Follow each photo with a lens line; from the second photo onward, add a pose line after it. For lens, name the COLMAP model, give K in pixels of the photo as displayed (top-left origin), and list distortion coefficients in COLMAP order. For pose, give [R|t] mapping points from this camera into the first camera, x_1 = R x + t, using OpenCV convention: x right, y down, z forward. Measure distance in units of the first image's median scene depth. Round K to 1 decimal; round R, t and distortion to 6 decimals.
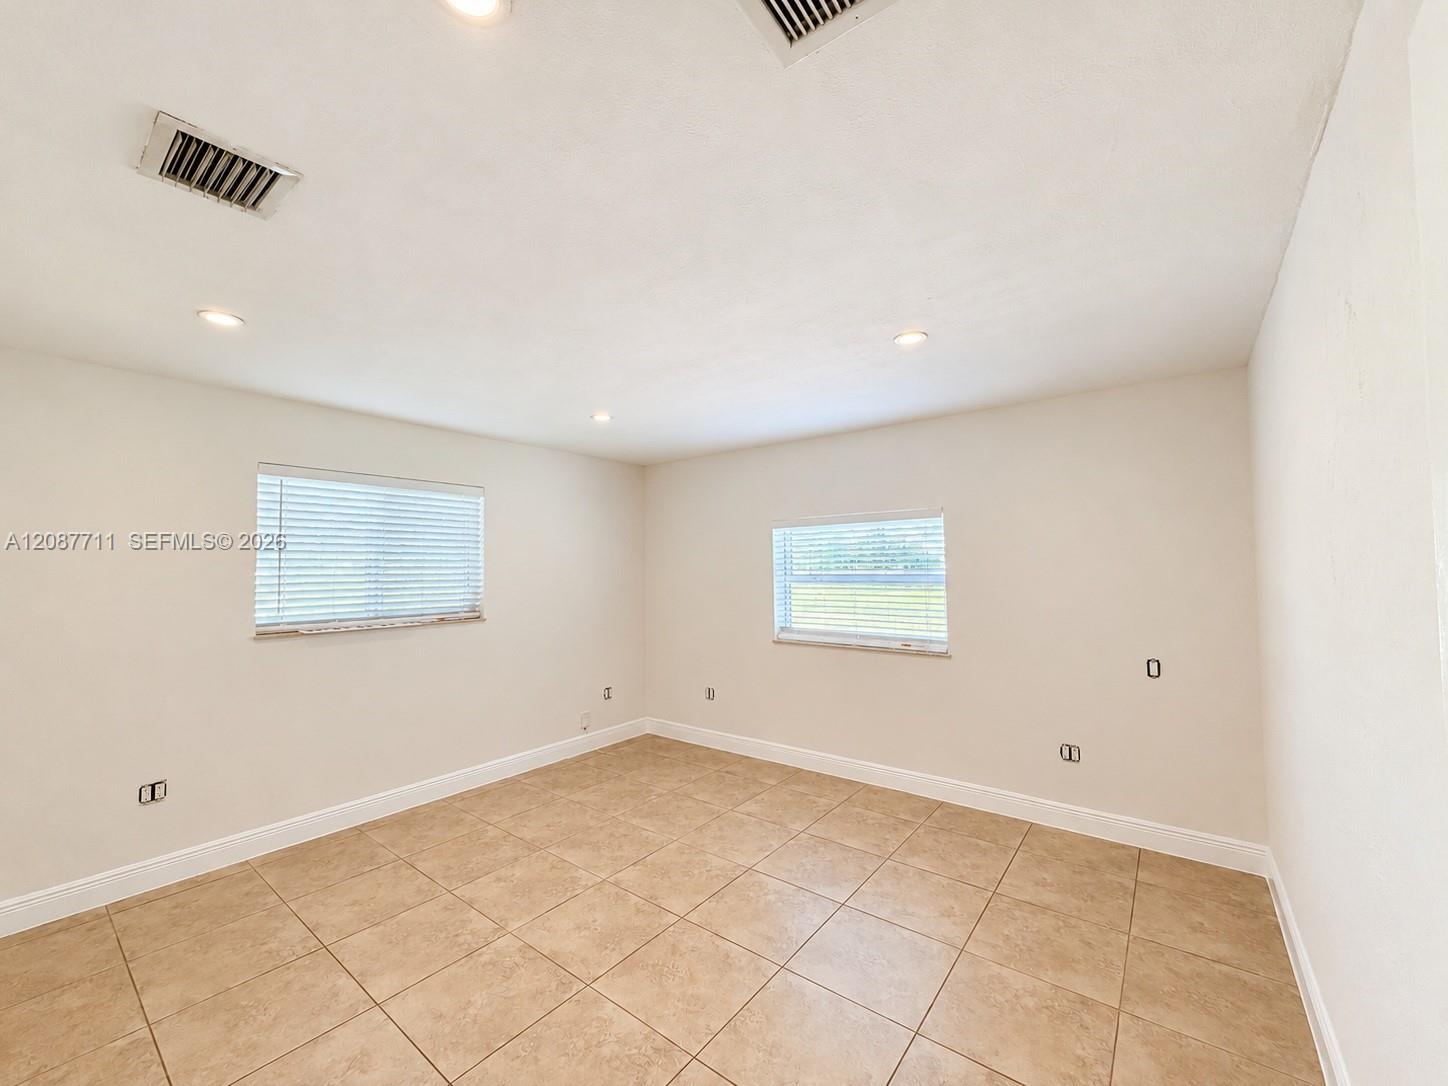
lens RADIAL K [[577.6, 0, 724.0], [0, 577.6, 543.0], [0, 0, 1]] dist [0.001980, 0.000739]
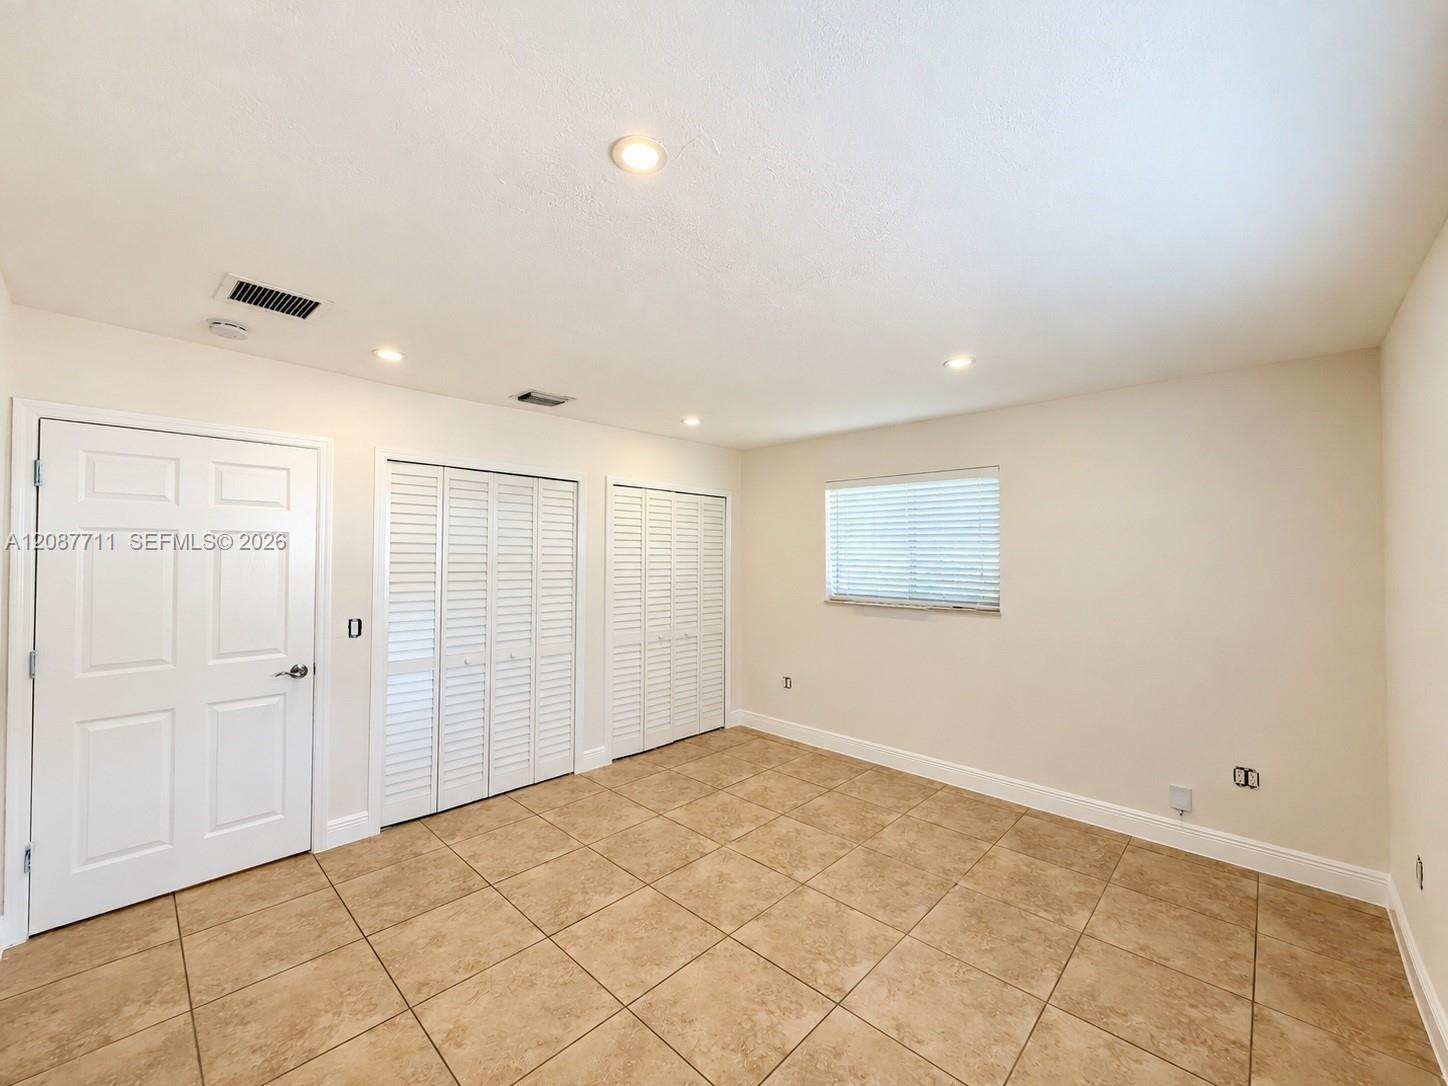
lens RADIAL K [[577.6, 0, 724.0], [0, 577.6, 543.0], [0, 0, 1]] dist [0.001980, 0.000739]
pose [[-0.096794, -0.020062, -0.995102, 0.724197], [0.033094, 0.999179, -0.023364, 0.043216], [0.994754, -0.035193, -0.096051, 0.941479]]
